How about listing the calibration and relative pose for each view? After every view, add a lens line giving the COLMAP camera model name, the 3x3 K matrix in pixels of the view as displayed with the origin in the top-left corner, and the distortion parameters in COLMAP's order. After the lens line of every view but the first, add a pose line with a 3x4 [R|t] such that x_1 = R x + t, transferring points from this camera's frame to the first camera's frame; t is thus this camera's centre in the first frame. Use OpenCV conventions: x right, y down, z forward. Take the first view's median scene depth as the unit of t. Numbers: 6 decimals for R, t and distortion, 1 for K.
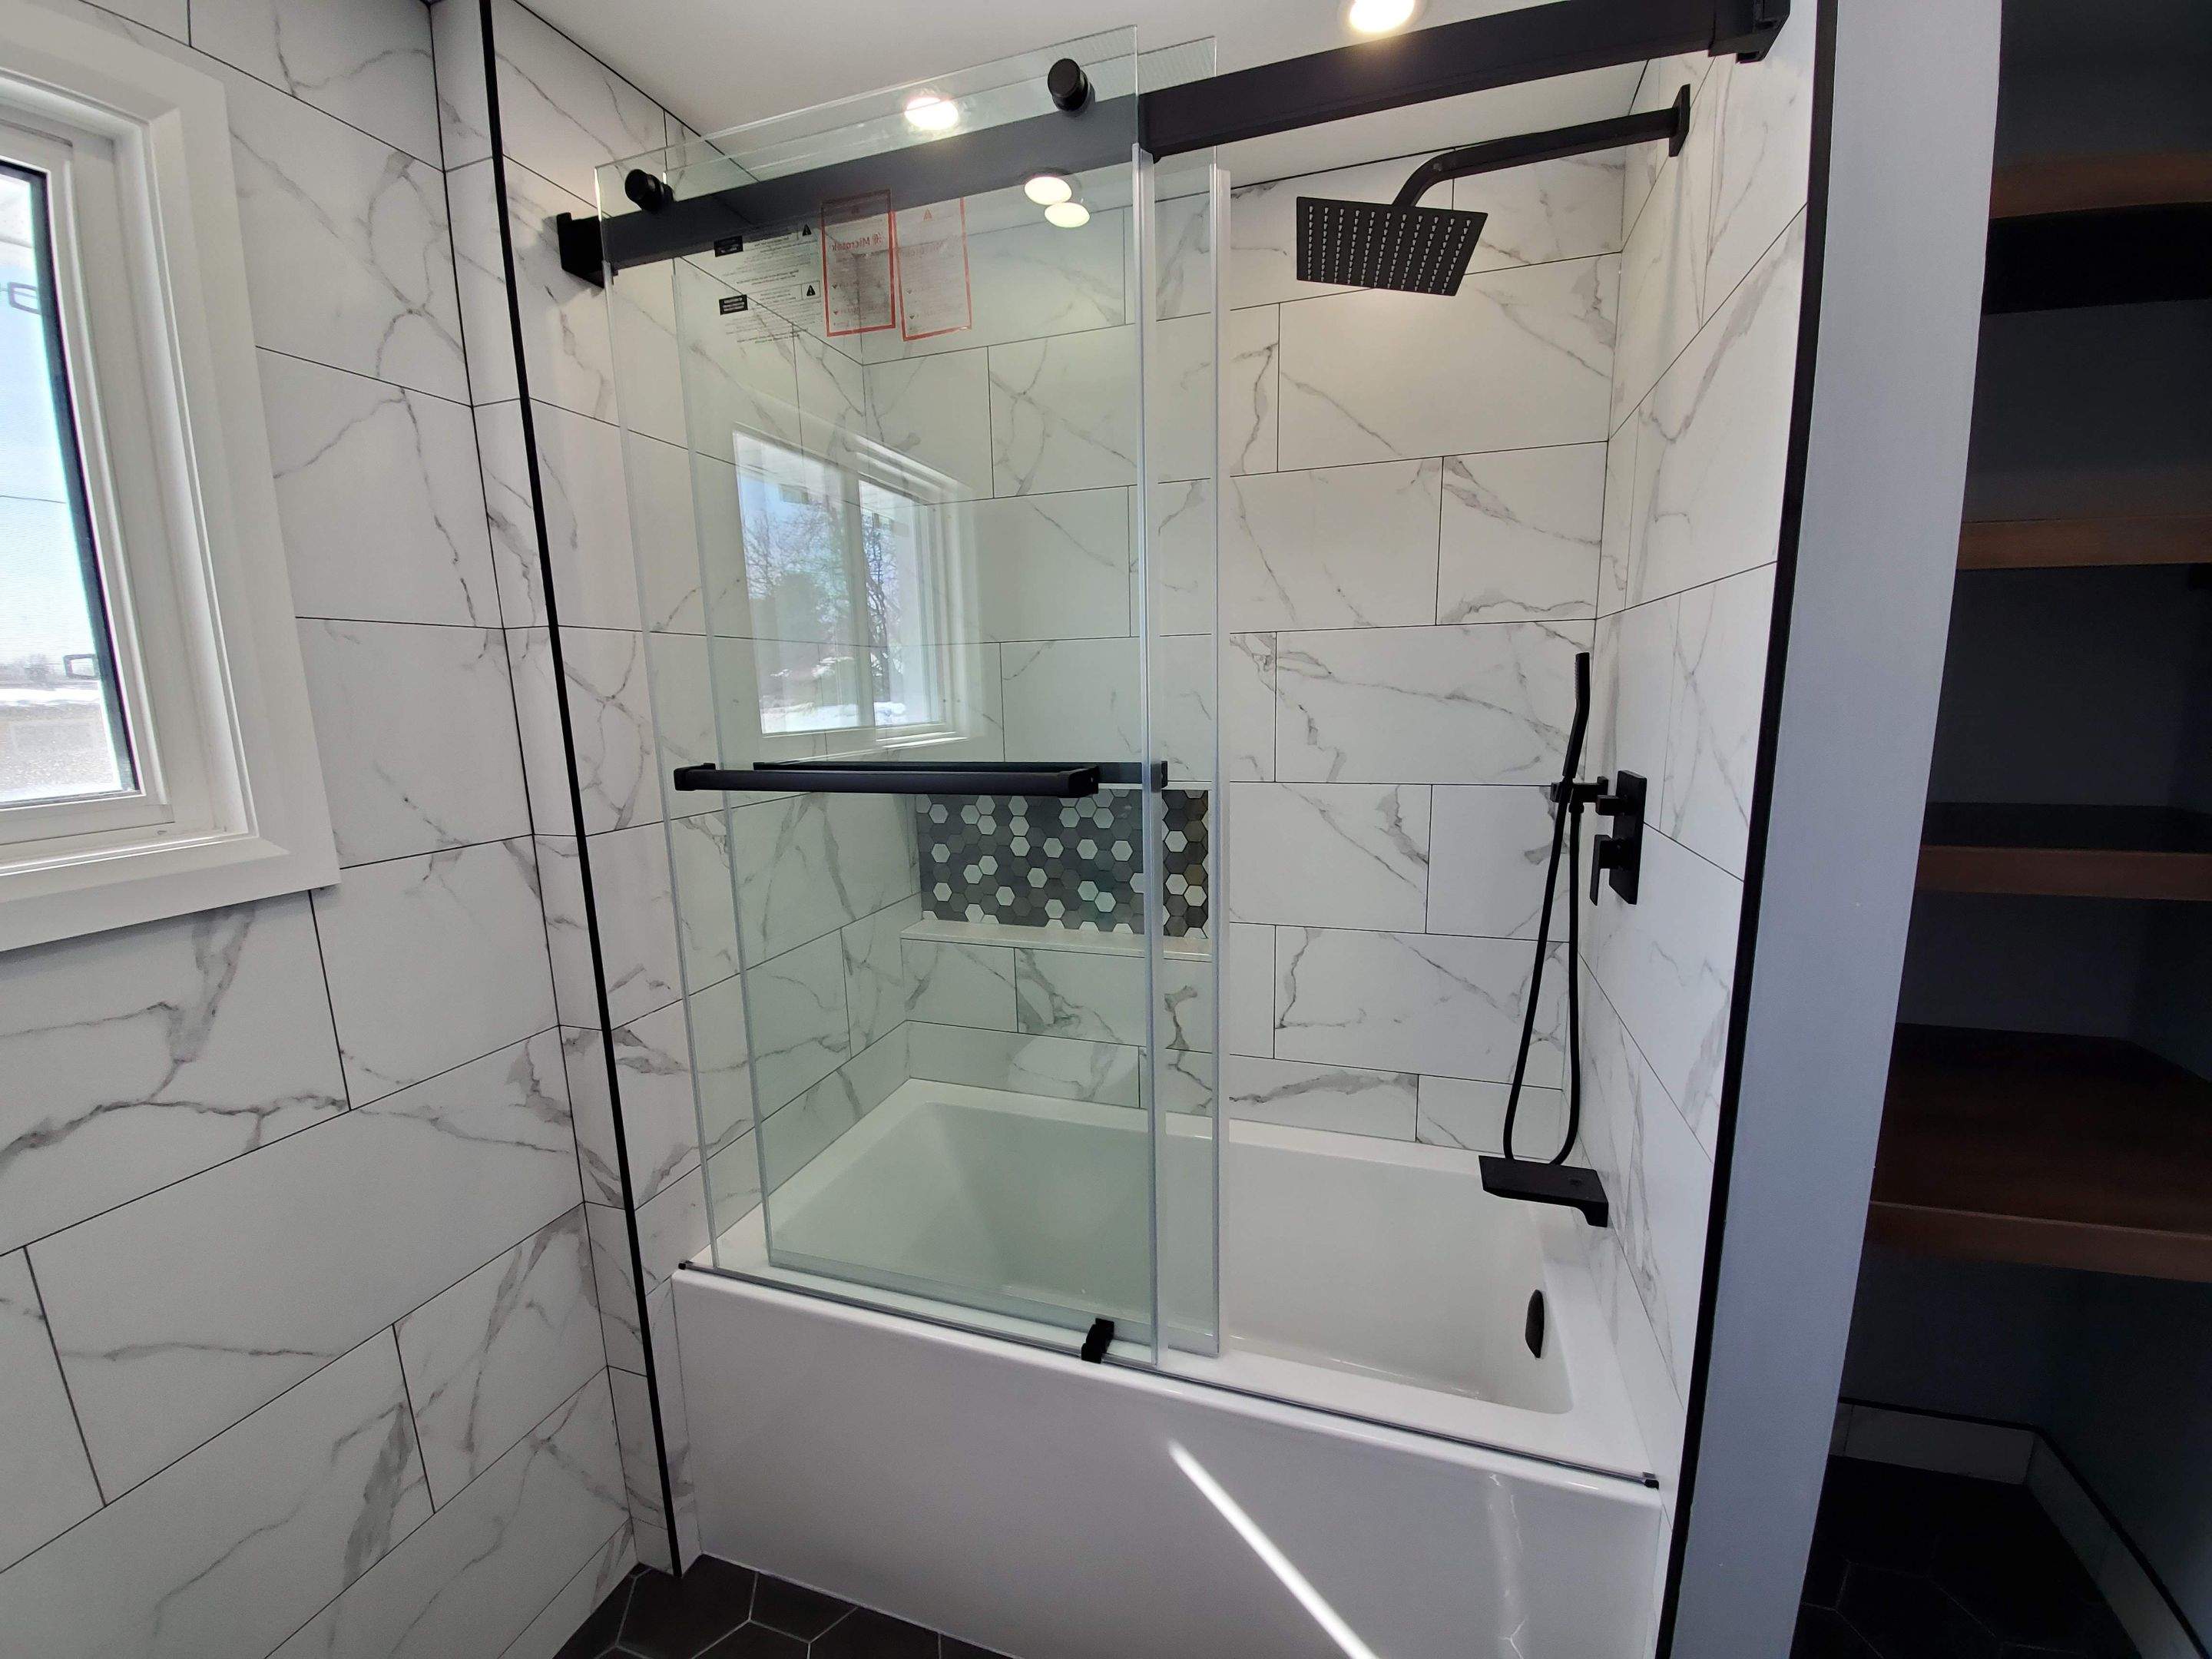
lens RADIAL K [[871.5, 0, 1117.4], [0, 871.5, 842.2], [0, 0, 1]] dist [0.006168, -0.013197]
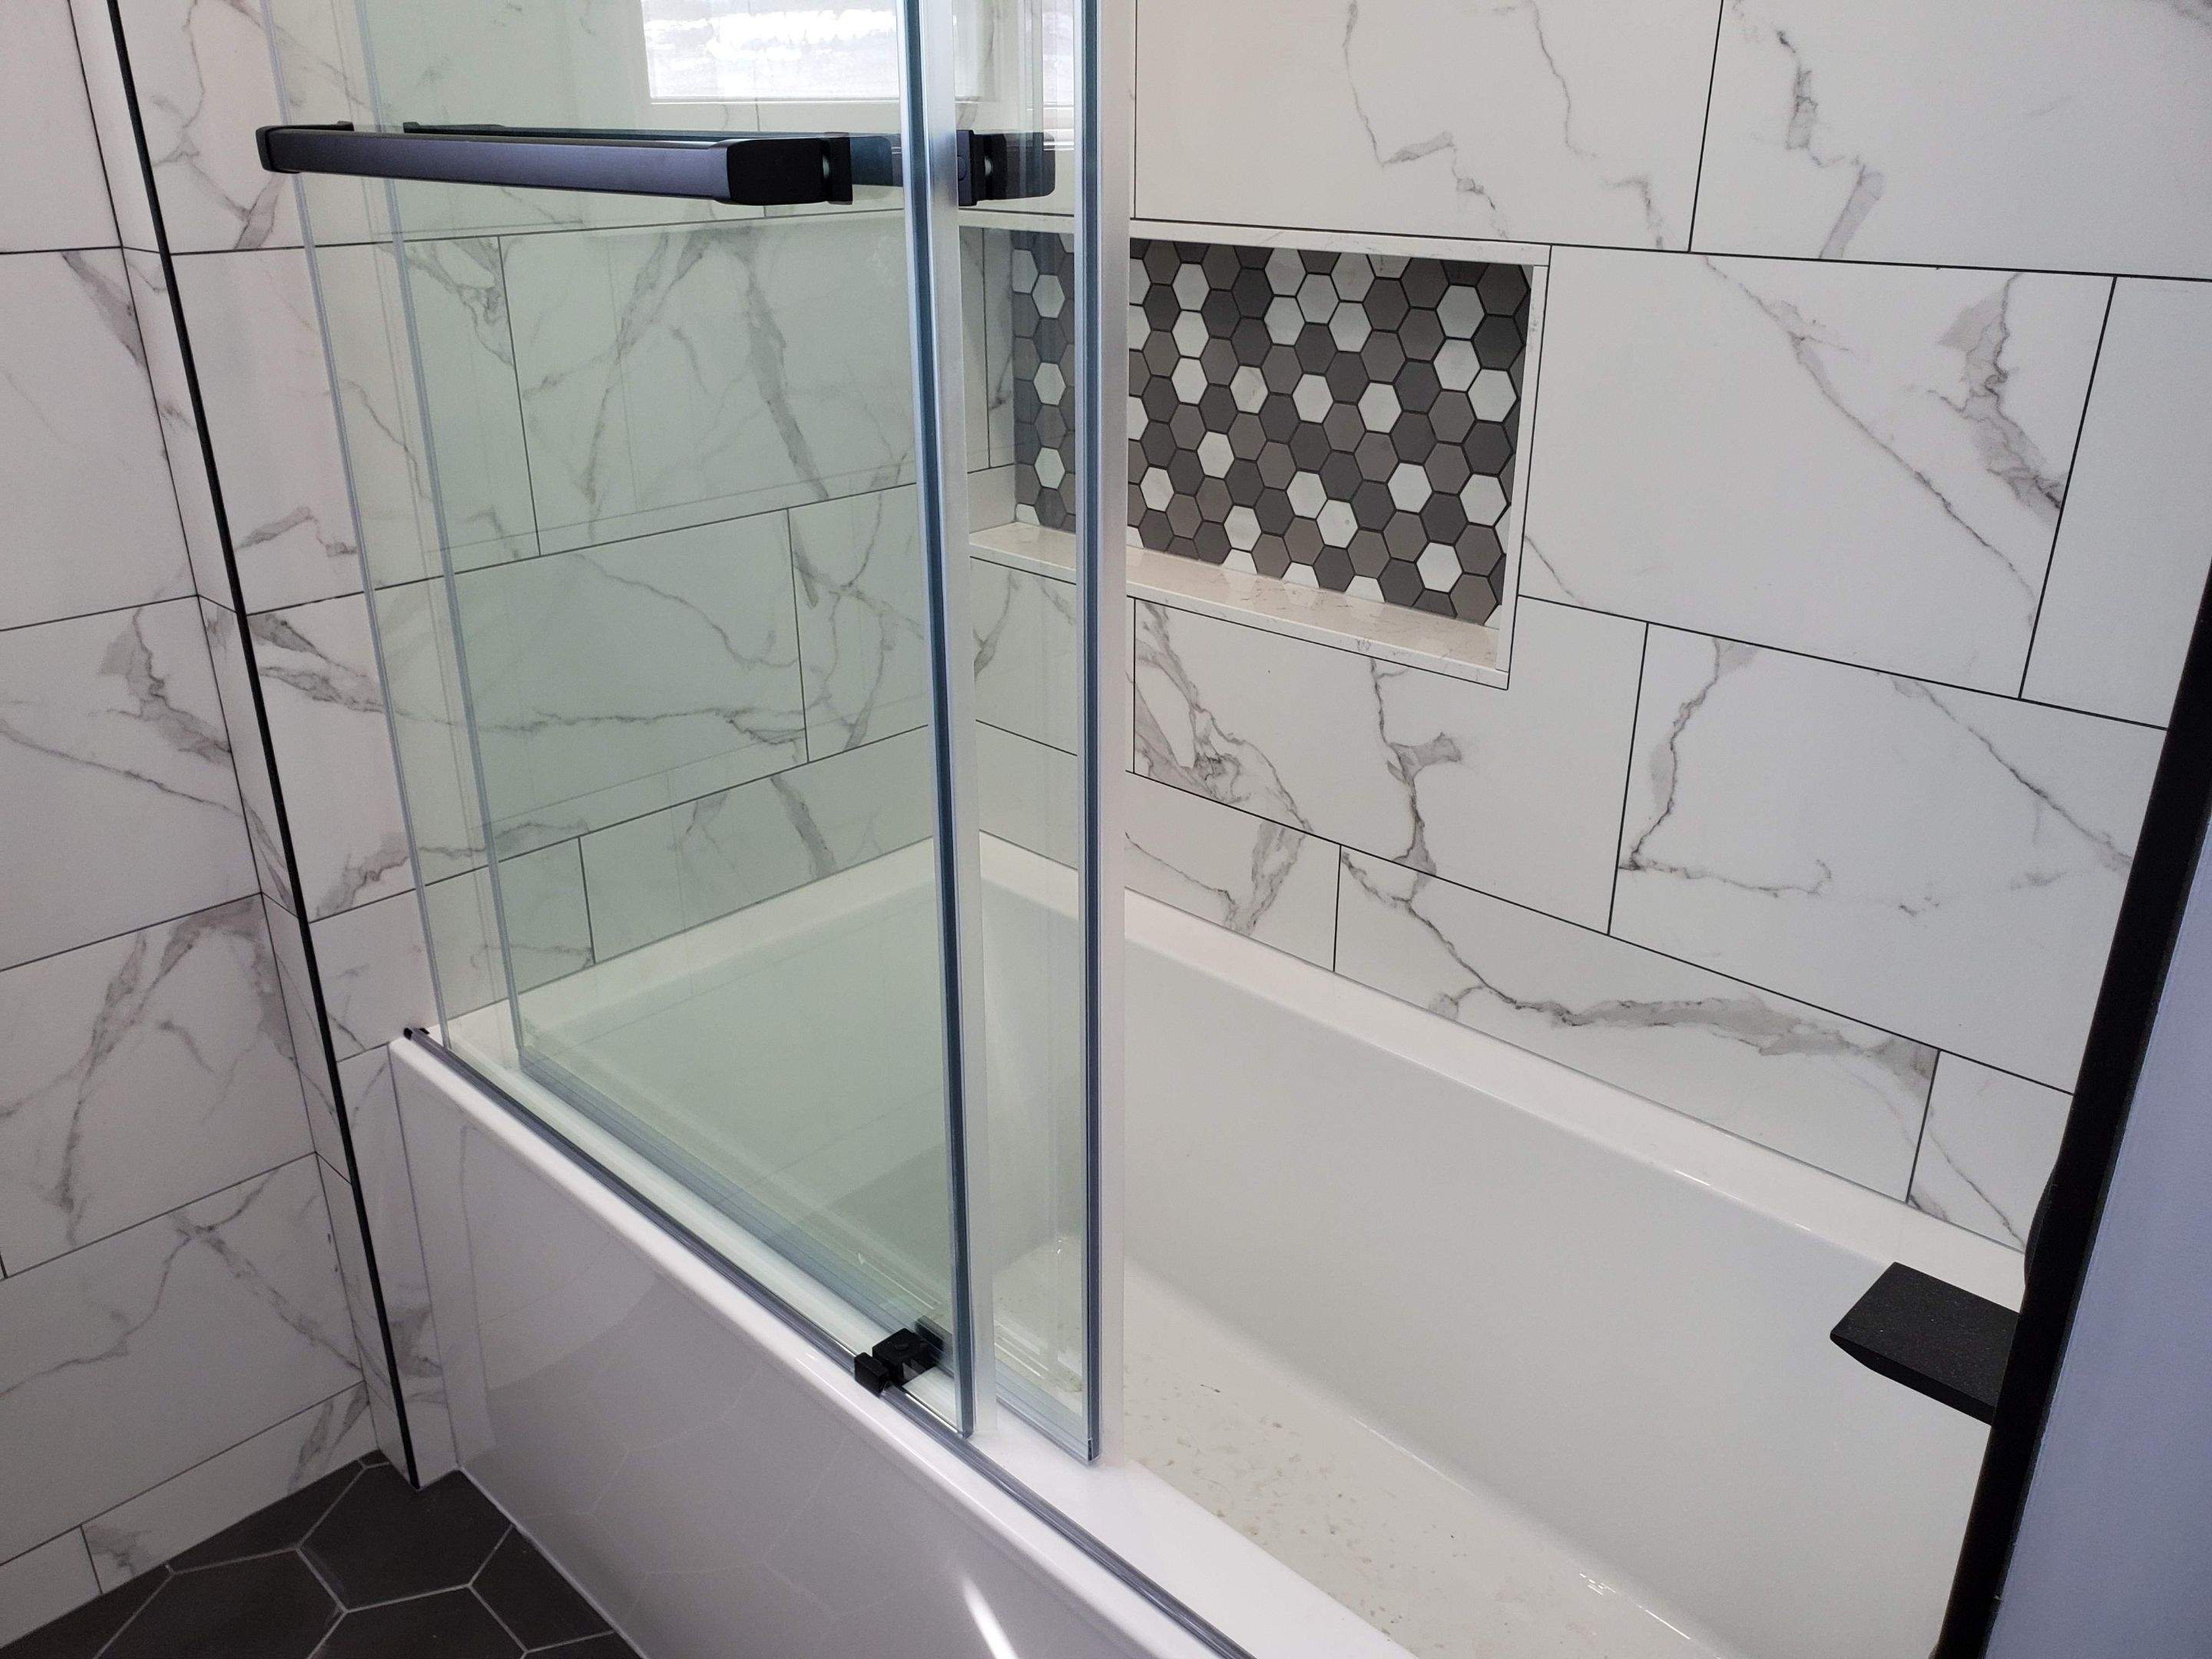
lens RADIAL K [[1725.3, 0, 1079.0], [0, 1725.3, 837.5], [0, 0, 1]] dist [0.028629, -0.020245]
pose [[0.890478, 0.196555, -0.410384, 0.344697], [-0.093152, 0.961536, 0.258402, 0.008147], [0.445389, -0.191874, 0.874536, 0.179225]]
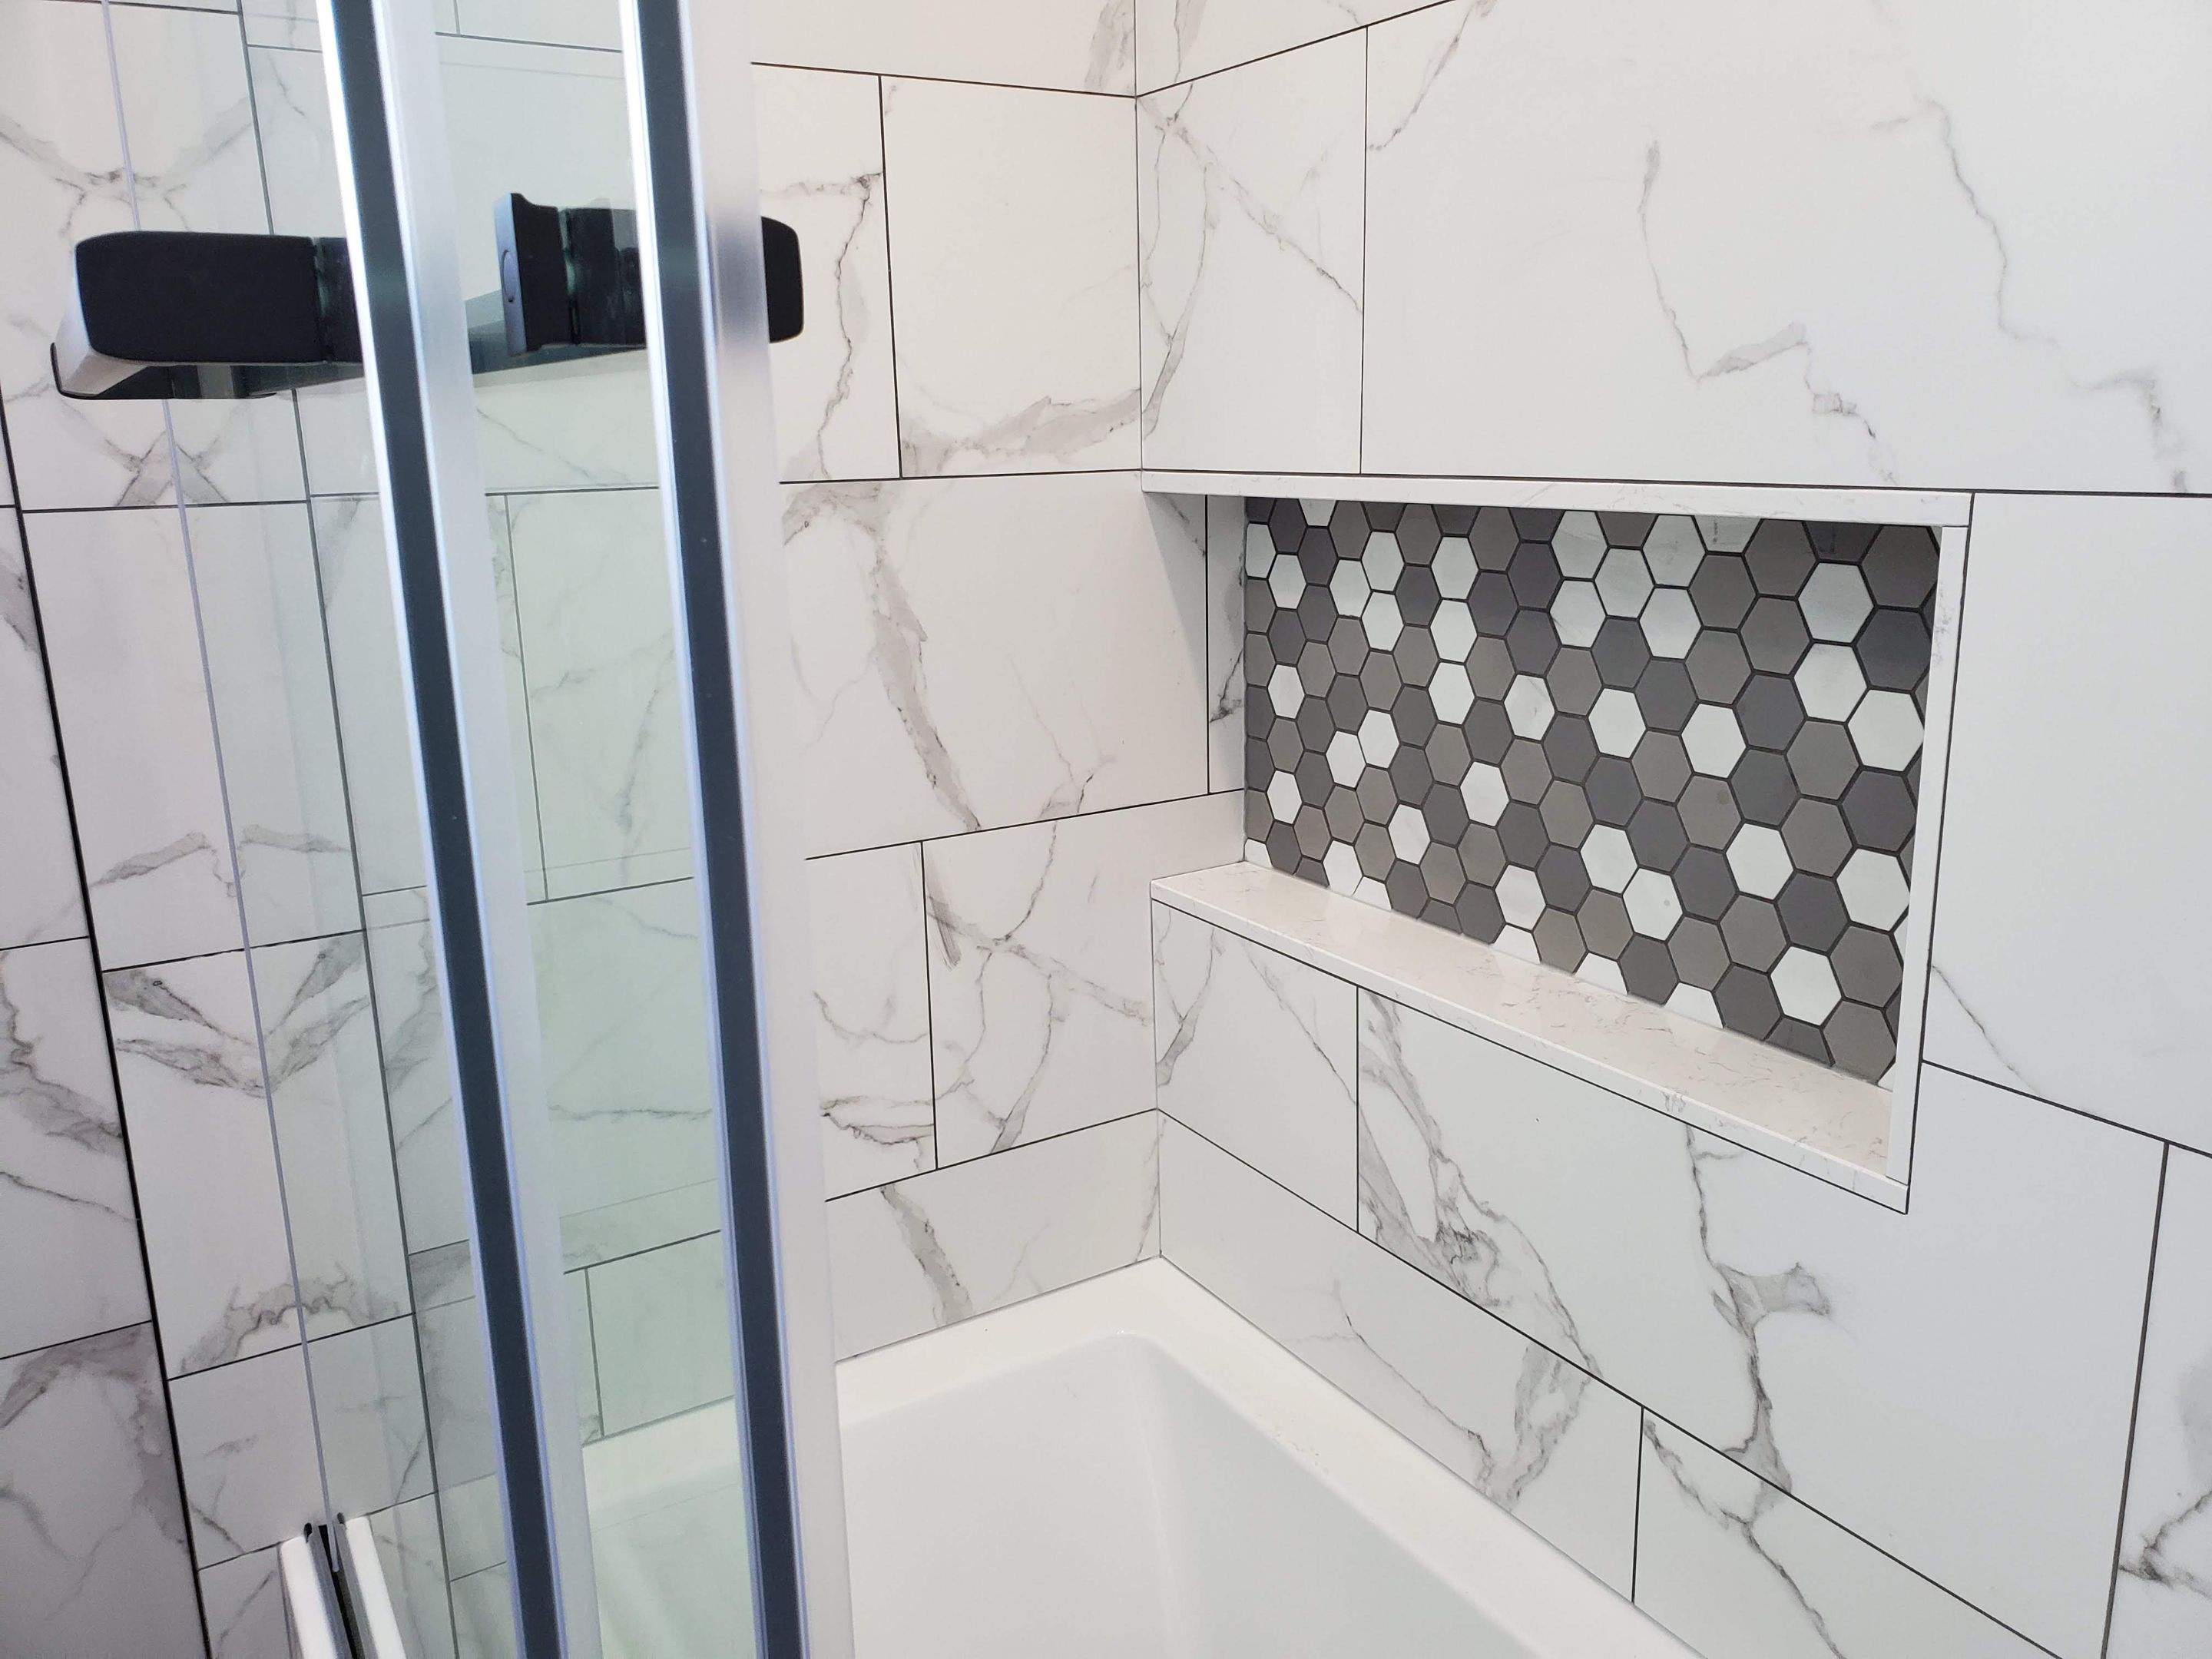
lens RADIAL K [[1725.3, 0, 1111.8], [0, 1725.3, 829.3], [0, 0, 1]] dist [0.028629, -0.020245]
pose [[0.757962, 0.158727, -0.632692, 0.285647], [-0.108857, 0.987120, 0.117235, -0.009233], [0.643151, -0.019986, 0.765479, 0.557051]]
